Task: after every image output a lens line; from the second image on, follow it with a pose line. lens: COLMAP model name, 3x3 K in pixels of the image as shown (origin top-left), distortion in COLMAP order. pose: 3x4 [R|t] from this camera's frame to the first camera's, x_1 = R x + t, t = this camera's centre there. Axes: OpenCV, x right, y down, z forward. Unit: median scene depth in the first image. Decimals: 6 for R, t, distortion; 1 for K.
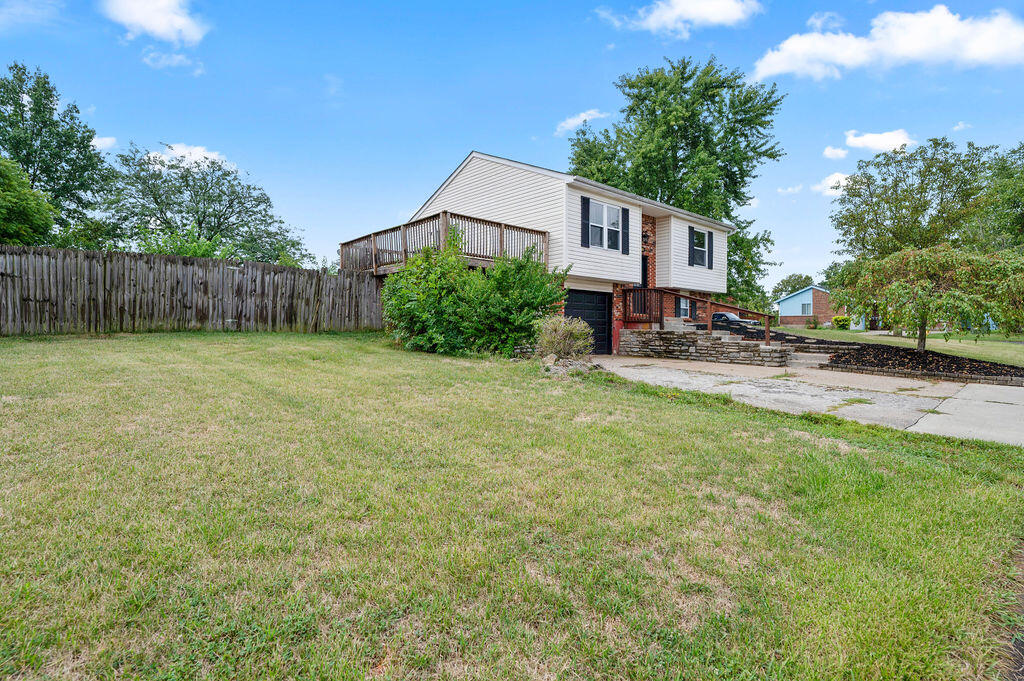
lens RADIAL K [[507.9, 0, 509.3], [0, 507.9, 332.5], [0, 0, 1]] dist [0.000607, -0.000329]
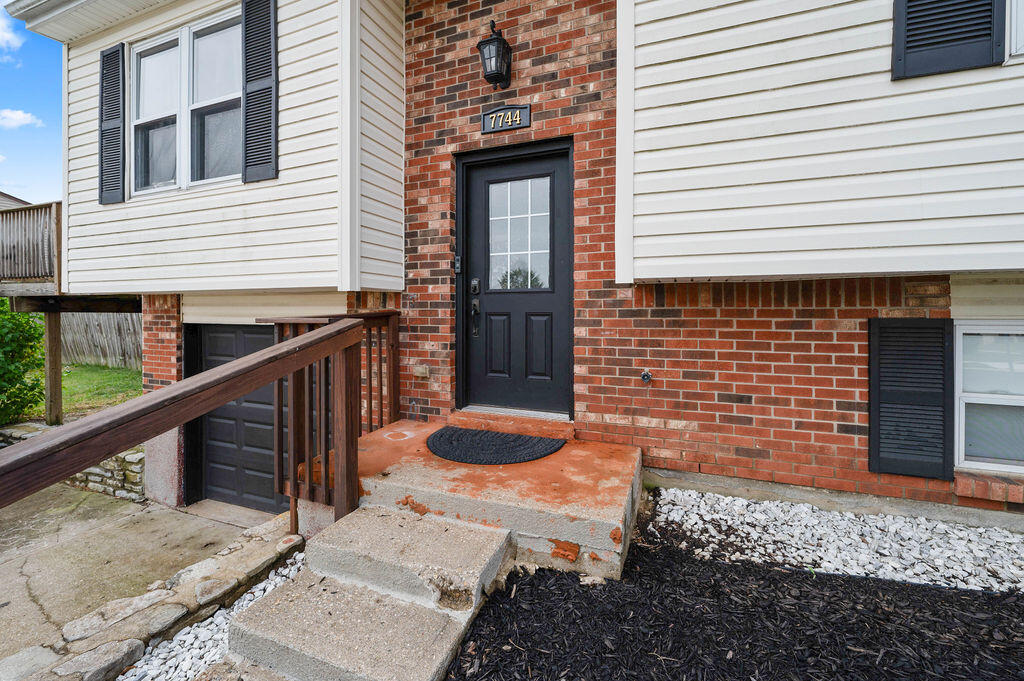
lens RADIAL K [[420.8, 0, 520.9], [0, 420.8, 311.4], [0, 0, 1]] dist [-0.001965, -0.000080]
pose [[0.456378, -0.001738, -0.889784, 0.402012], [0.001701, 0.999998, -0.001081, -0.077491], [0.889785, -0.001020, 0.456380, 0.878182]]
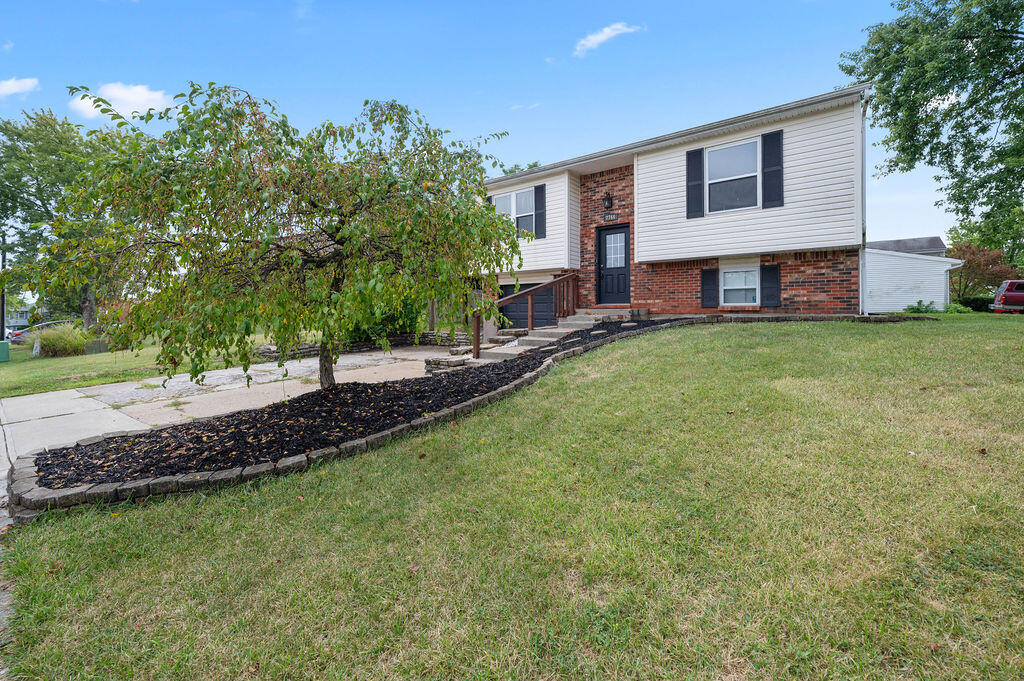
lens RADIAL K [[429.1, 0, 526.5], [0, 429.1, 309.0], [0, 0, 1]] dist [0.000248, -0.000013]
pose [[0.179987, -0.010296, -0.983615, 0.811697], [0.003568, 0.999945, -0.009814, -0.022869], [0.983662, -0.001743, 0.180014, 0.727899]]
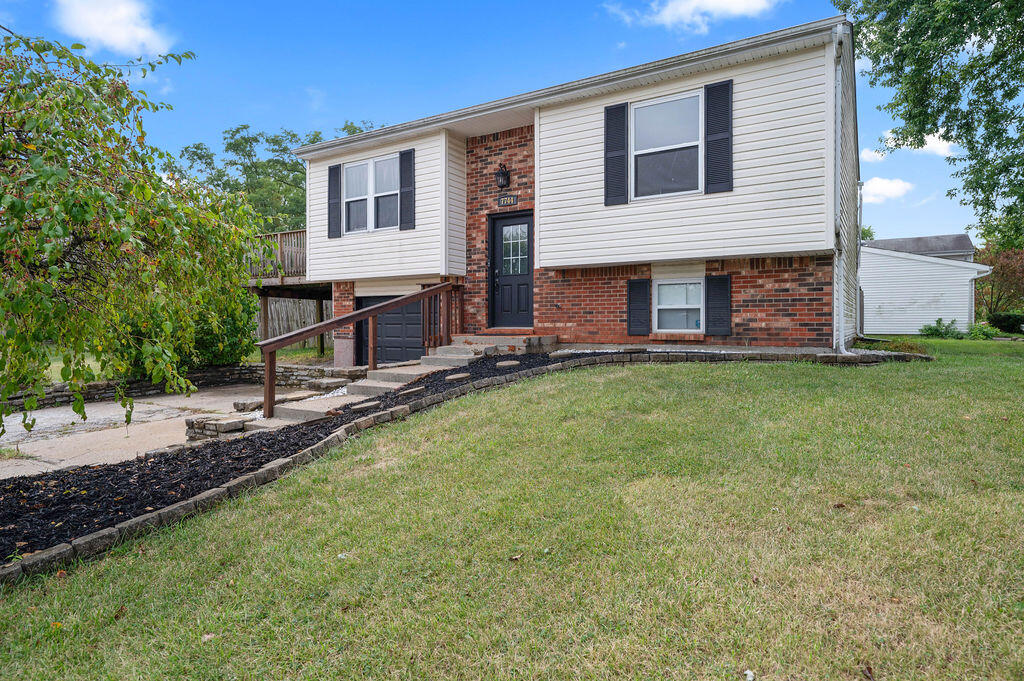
lens RADIAL K [[584.5, 0, 514.7], [0, 584.5, 328.9], [0, 0, 1]] dist [0.002420, 0.000733]
pose [[0.274686, 0.002556, -0.961531, 0.783489], [0.001082, 0.999995, 0.002967, -0.035585], [0.961533, -0.001856, 0.274682, 0.804411]]
